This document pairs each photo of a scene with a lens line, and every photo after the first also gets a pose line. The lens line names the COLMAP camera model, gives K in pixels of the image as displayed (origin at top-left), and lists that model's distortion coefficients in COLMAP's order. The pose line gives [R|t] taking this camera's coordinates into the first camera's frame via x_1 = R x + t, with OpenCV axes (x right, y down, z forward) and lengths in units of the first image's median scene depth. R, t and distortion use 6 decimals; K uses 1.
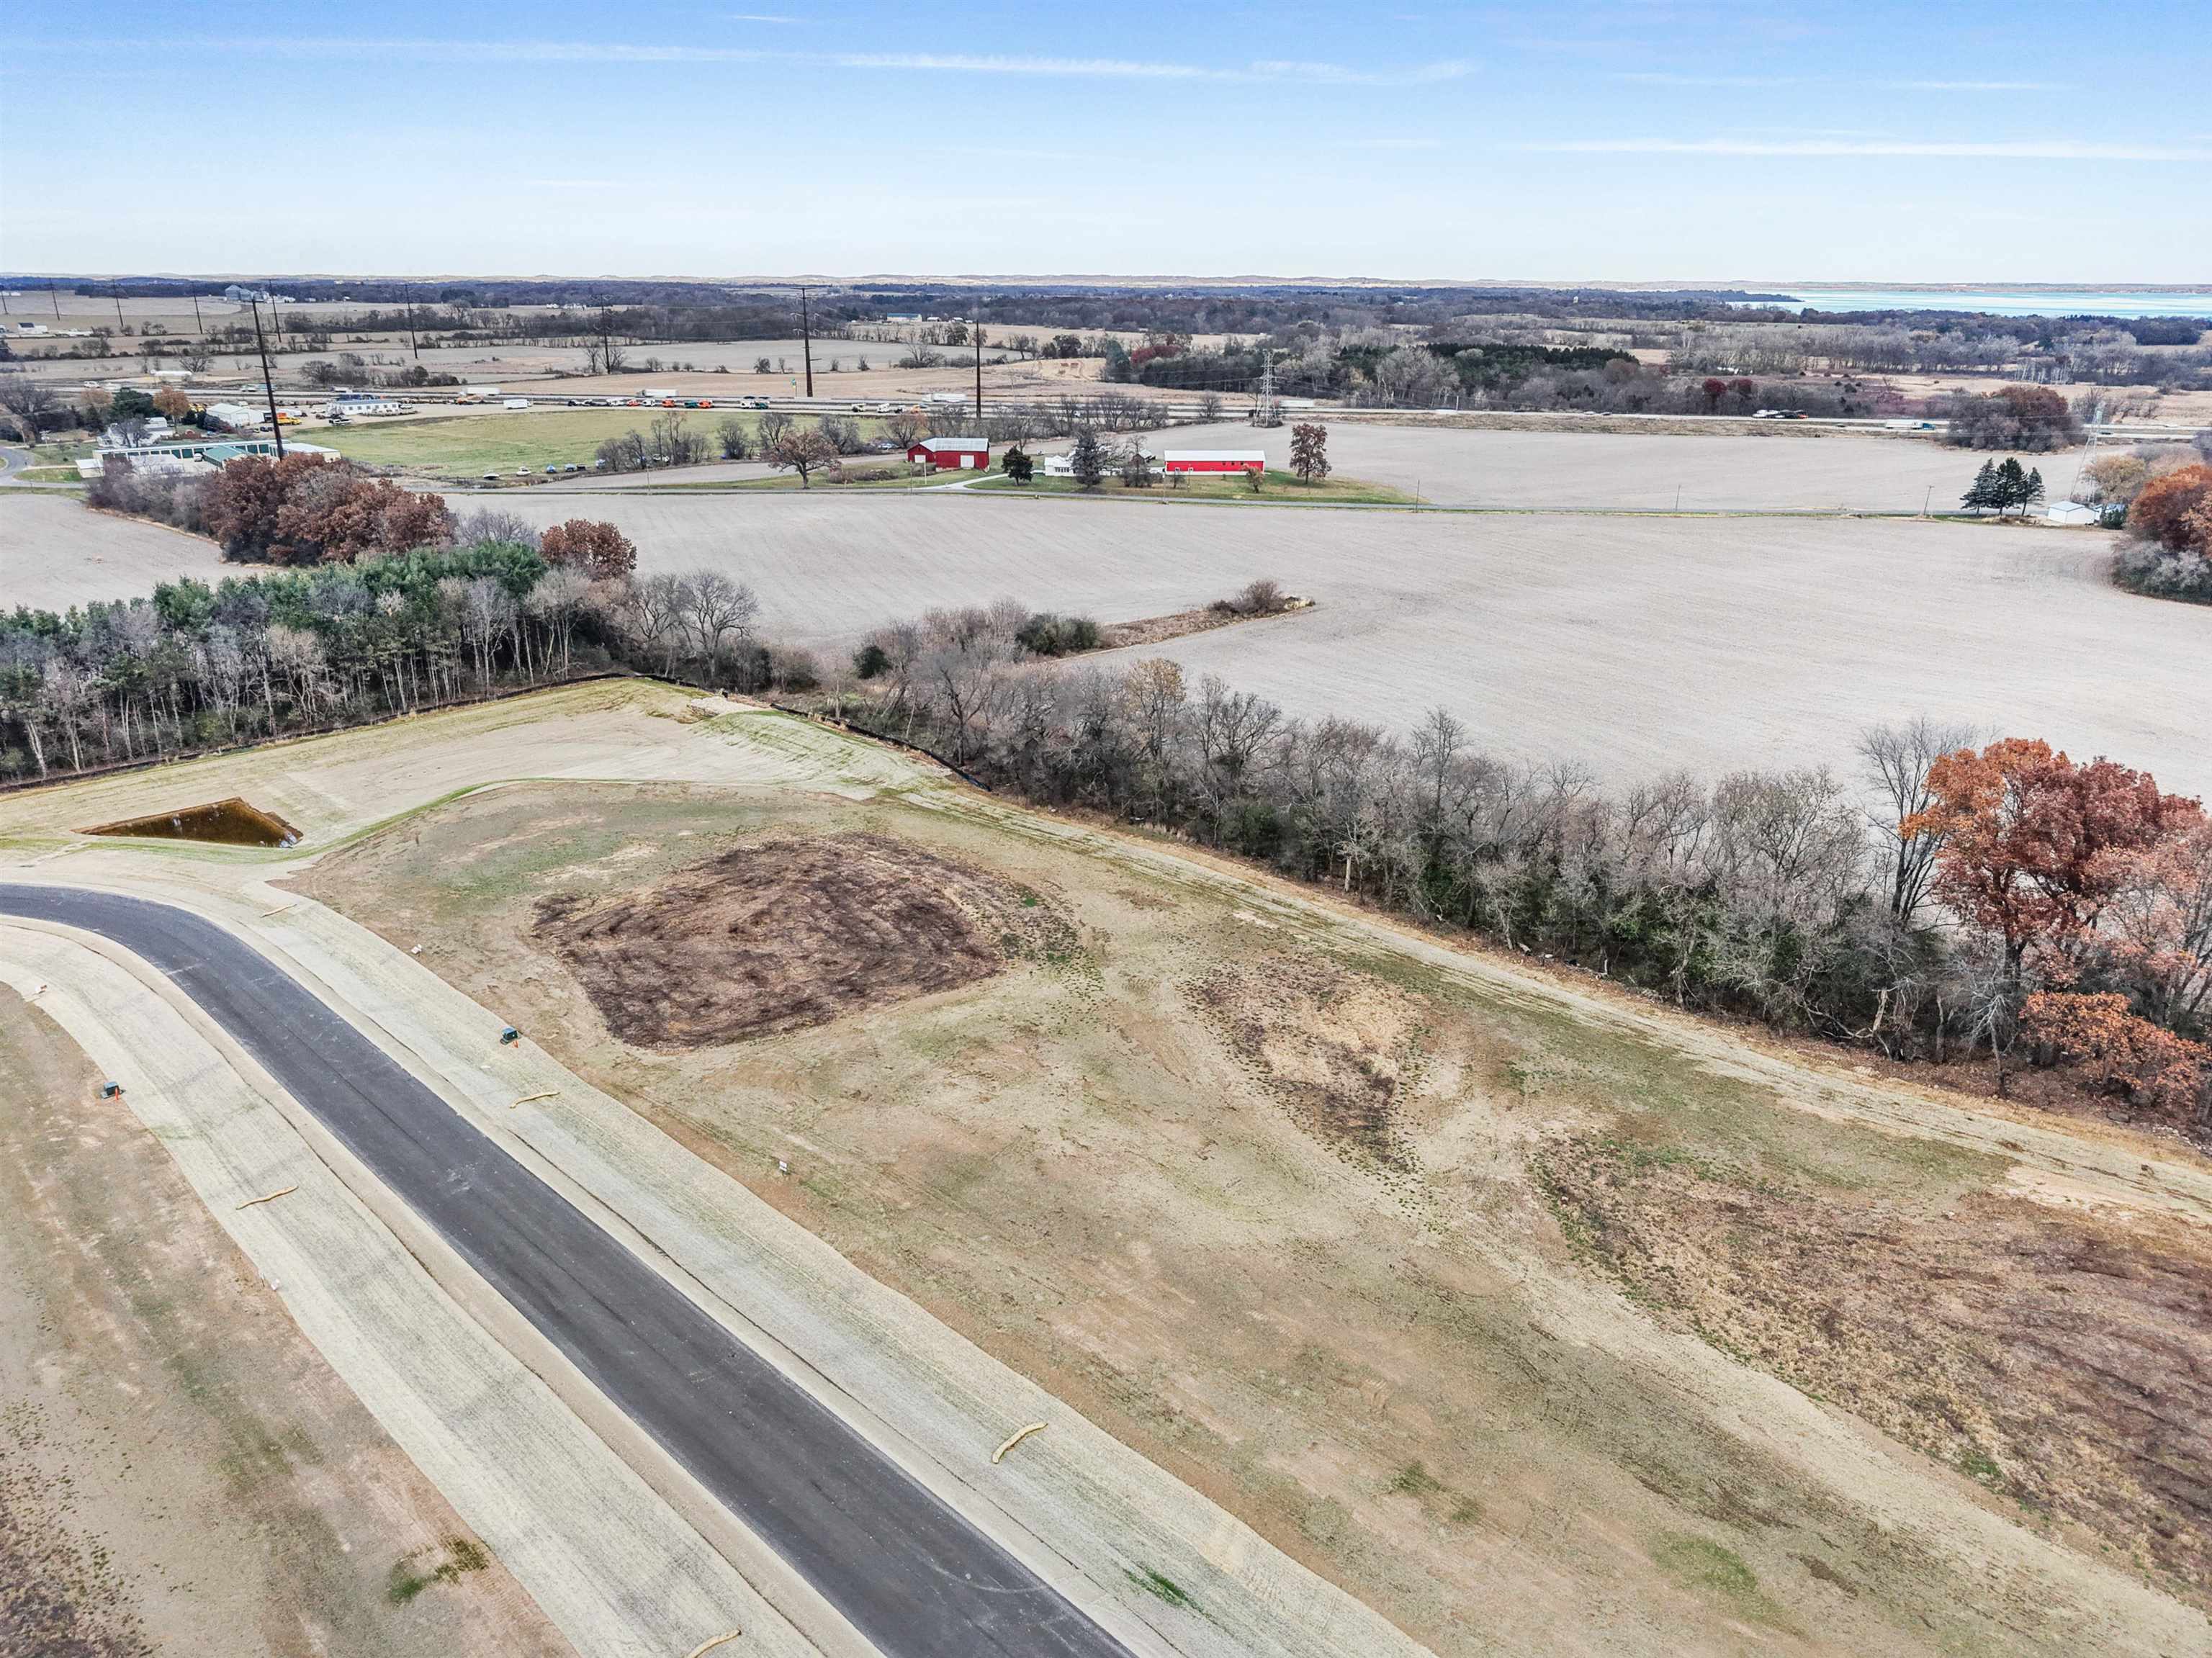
lens RADIAL K [[1516.2, 0, 1092.9], [0, 1516.2, 828.5], [0, 0, 1]] dist [0.017010, -0.017870]
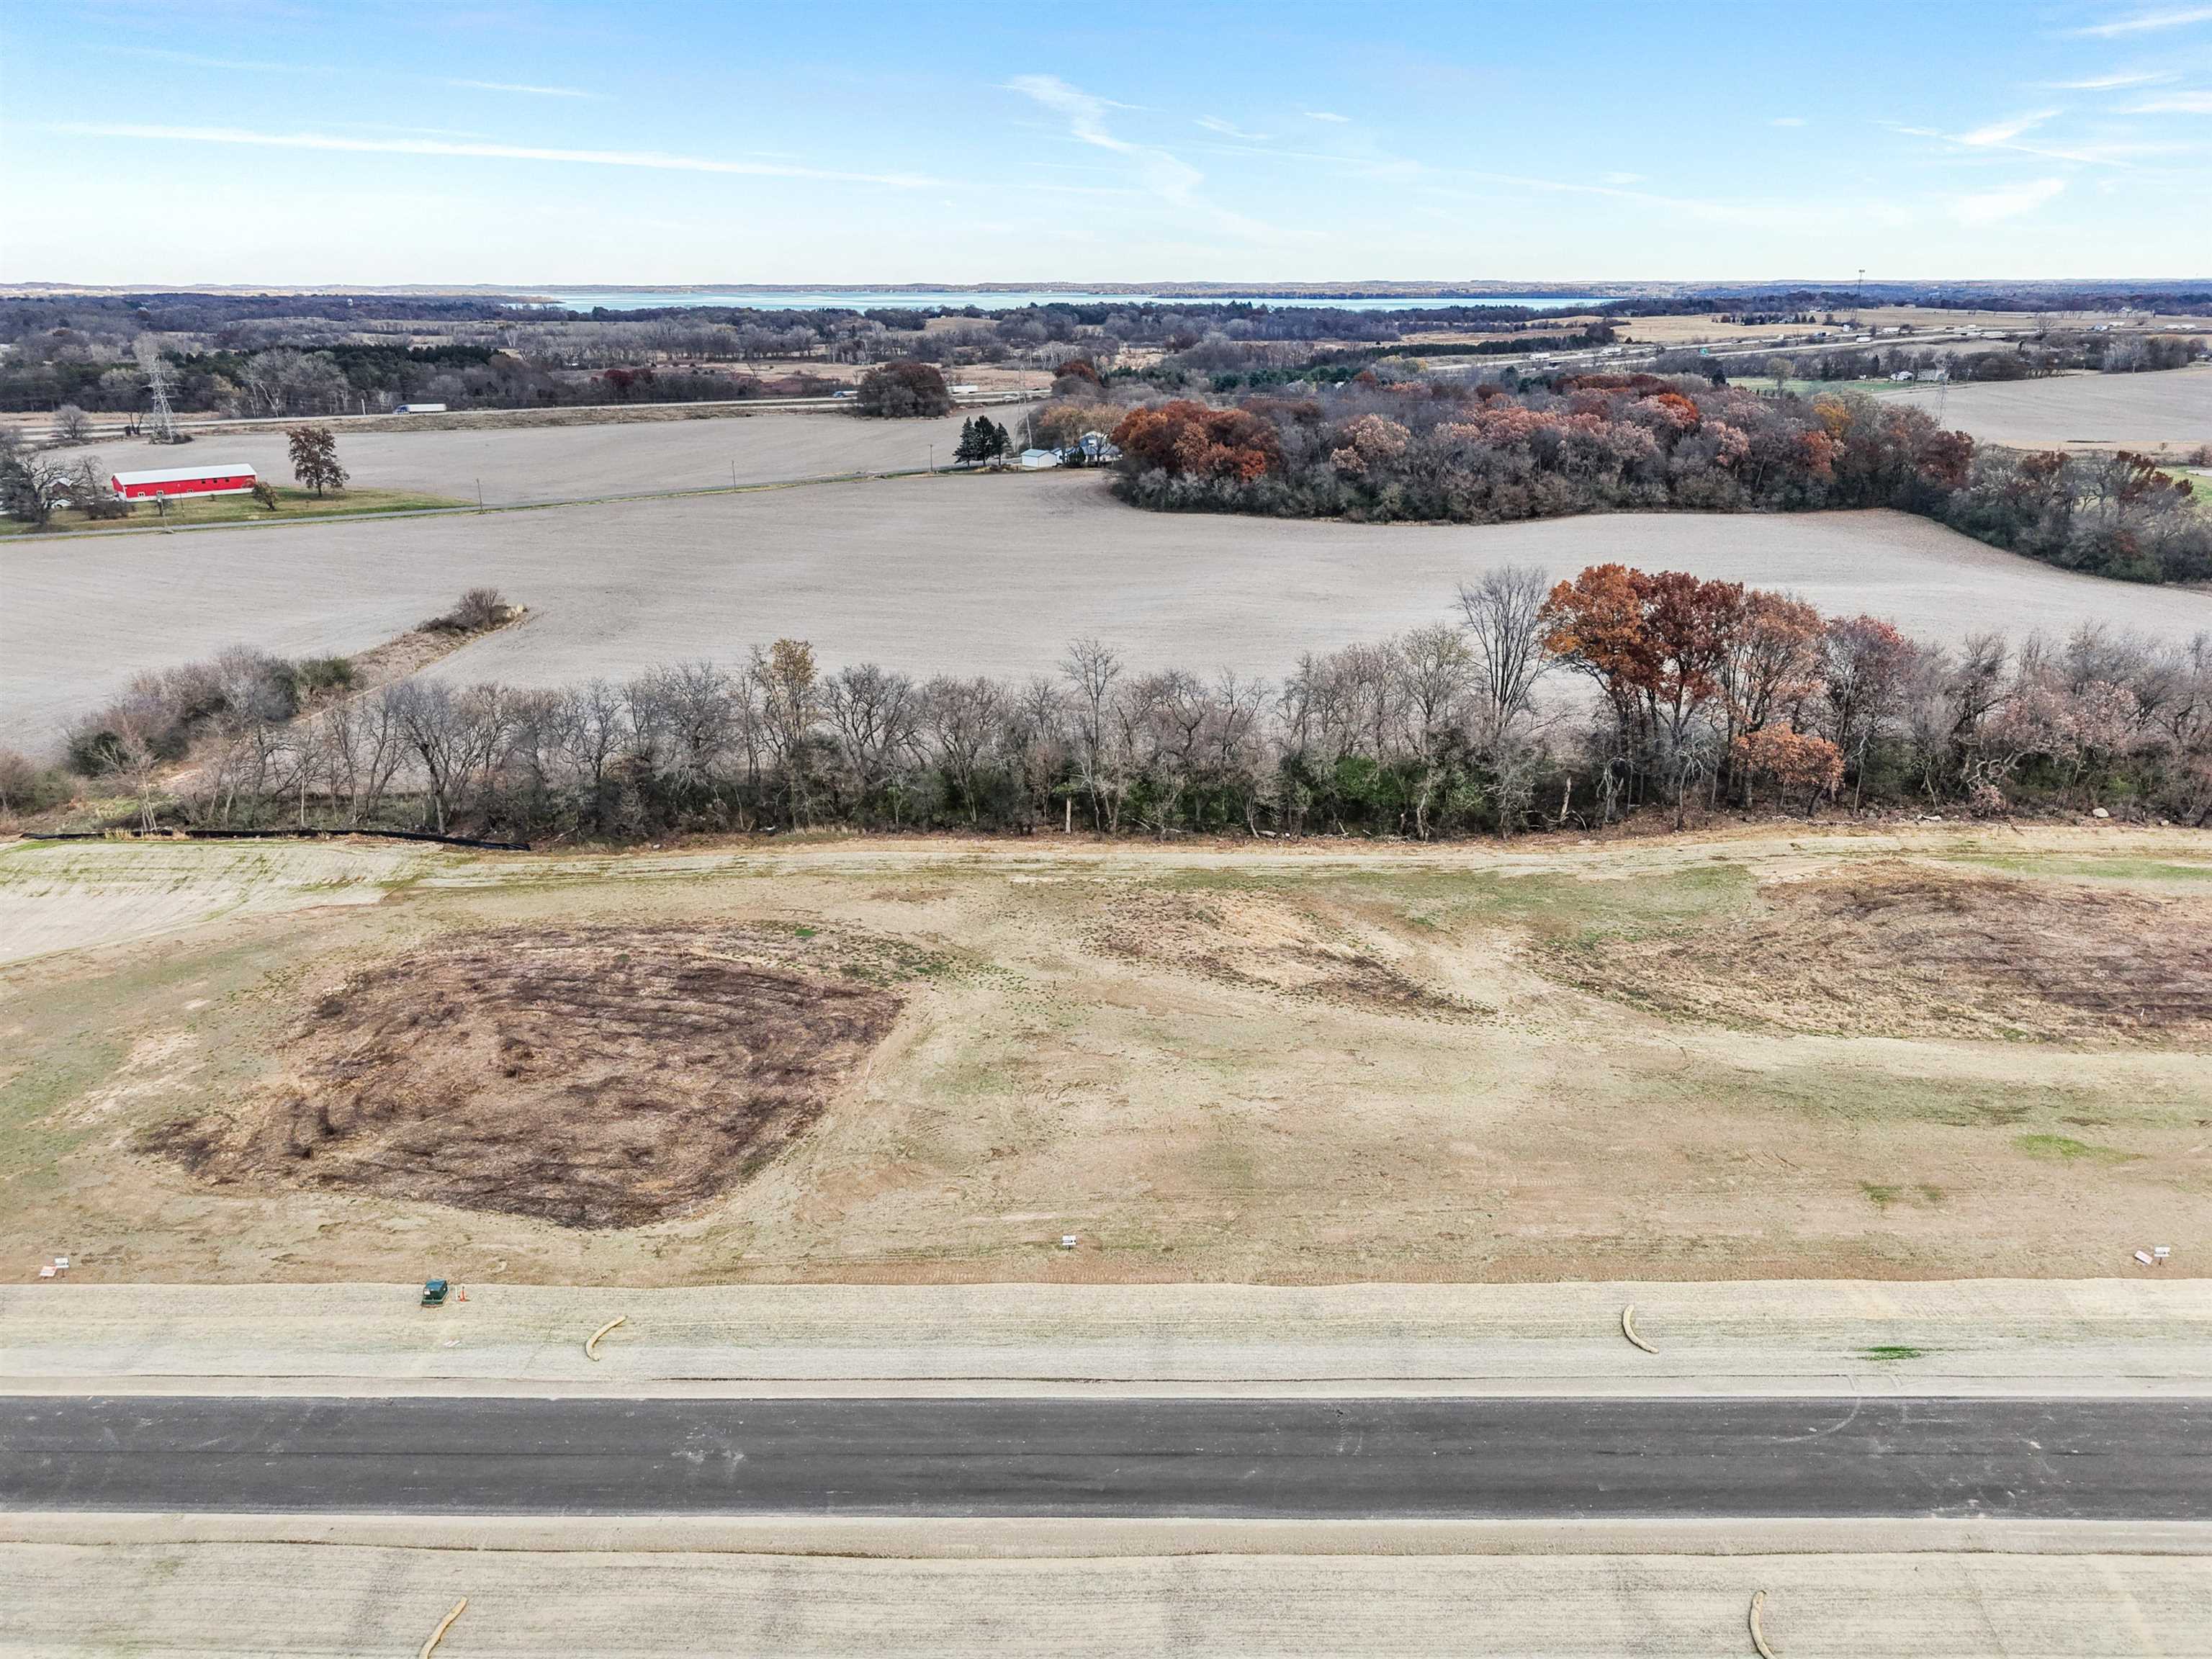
lens RADIAL K [[1521.2, 0, 1100.9], [0, 1521.2, 822.9], [0, 0, 1]] dist [0.026516, -0.030038]
pose [[0.733586, -0.232940, 0.638428, -0.213211], [0.237477, 0.968065, 0.080339, -0.018991], [-0.636754, 0.092676, 0.765477, 0.107299]]
